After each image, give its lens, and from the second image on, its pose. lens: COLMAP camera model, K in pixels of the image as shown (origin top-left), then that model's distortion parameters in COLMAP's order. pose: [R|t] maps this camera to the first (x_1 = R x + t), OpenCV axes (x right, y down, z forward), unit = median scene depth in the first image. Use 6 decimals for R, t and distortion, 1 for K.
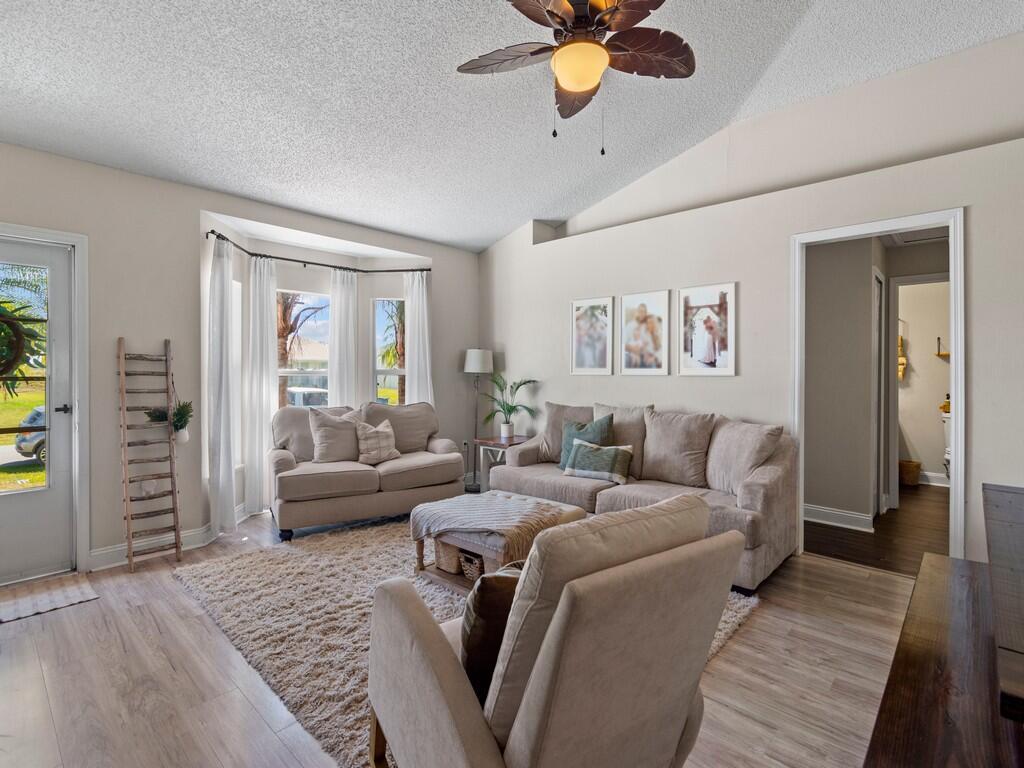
lens RADIAL K [[503.5, 0, 512.8], [0, 503.5, 370.8], [0, 0, 1]] dist [-0.001582, -0.000209]
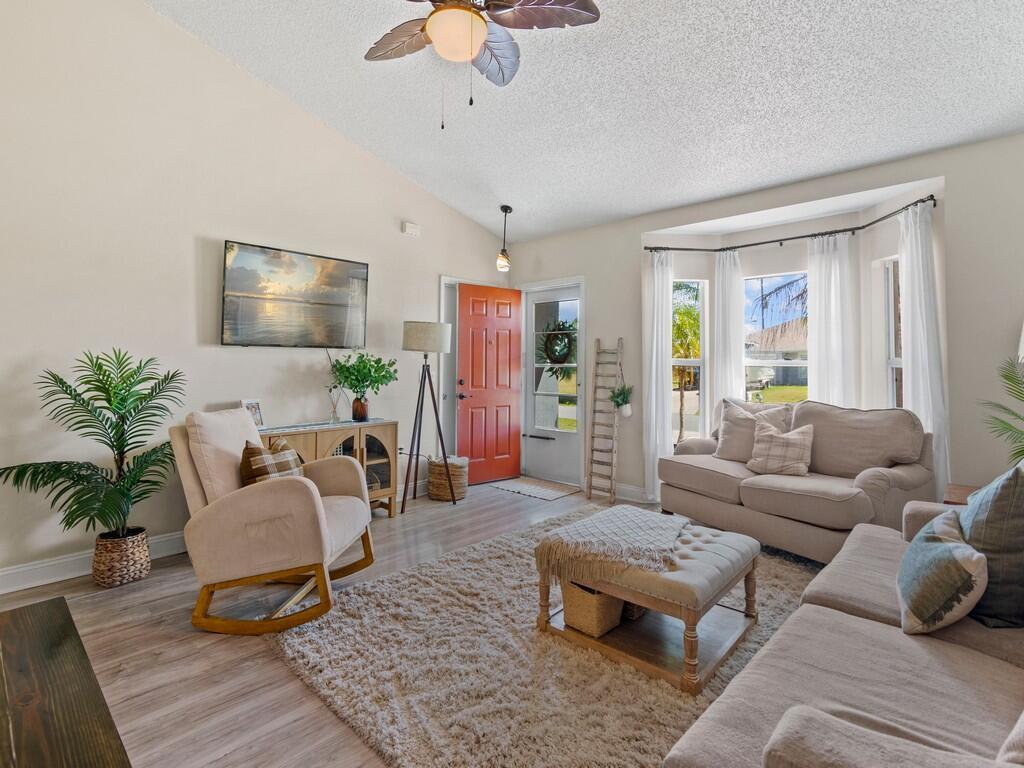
lens RADIAL K [[503.5, 0, 512.8], [0, 503.5, 370.8], [0, 0, 1]] dist [-0.001582, -0.000209]
pose [[0.024301, 0.017849, -0.999545, 0.566694], [0.000230, 0.999840, 0.017860, 0.001455], [0.999705, -0.000664, 0.024293, 0.593376]]
